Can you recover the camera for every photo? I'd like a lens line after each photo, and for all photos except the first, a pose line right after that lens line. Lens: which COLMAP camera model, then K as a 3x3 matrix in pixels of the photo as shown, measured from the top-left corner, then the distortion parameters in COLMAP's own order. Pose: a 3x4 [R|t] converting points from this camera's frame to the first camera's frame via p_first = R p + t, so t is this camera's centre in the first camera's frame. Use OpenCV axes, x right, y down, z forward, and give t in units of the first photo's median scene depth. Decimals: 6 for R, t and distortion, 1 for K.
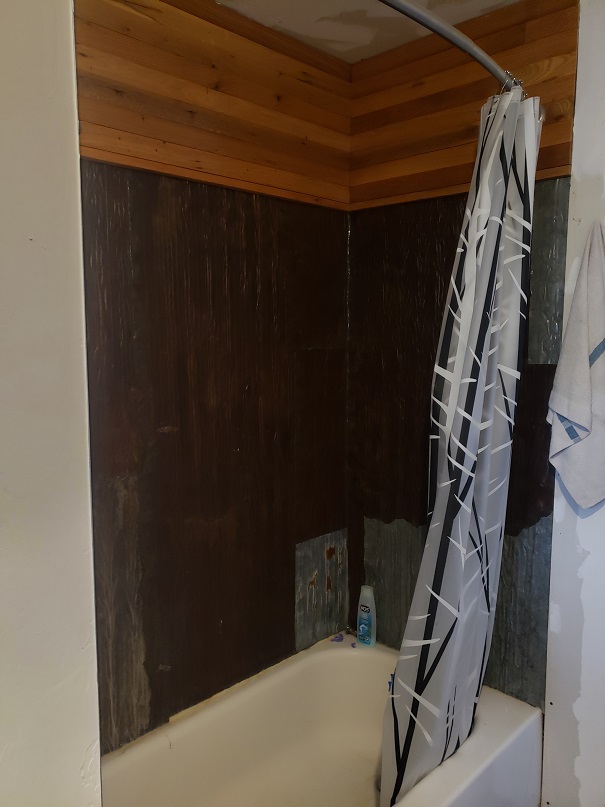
lens RADIAL K [[605.8, 0, 305.0], [0, 605.8, 409.1], [0, 0, 1]] dist [0.030293, -0.002673]
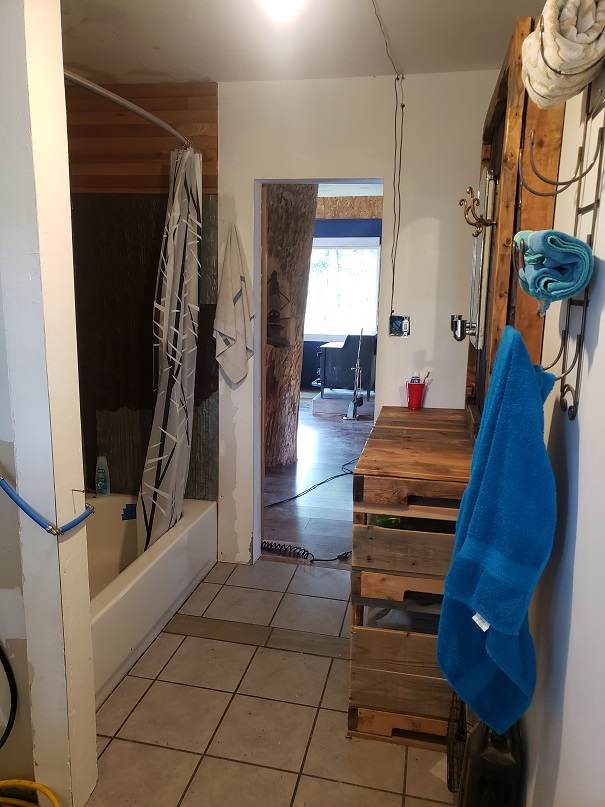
lens RADIAL K [[605.8, 0, 305.0], [0, 605.8, 409.1], [0, 0, 1]] dist [0.030293, -0.002673]
pose [[0.837747, -0.080686, 0.540064, -0.378124], [0.035781, 0.995009, 0.093151, 0.082399], [-0.544884, -0.058713, 0.836453, -0.684346]]
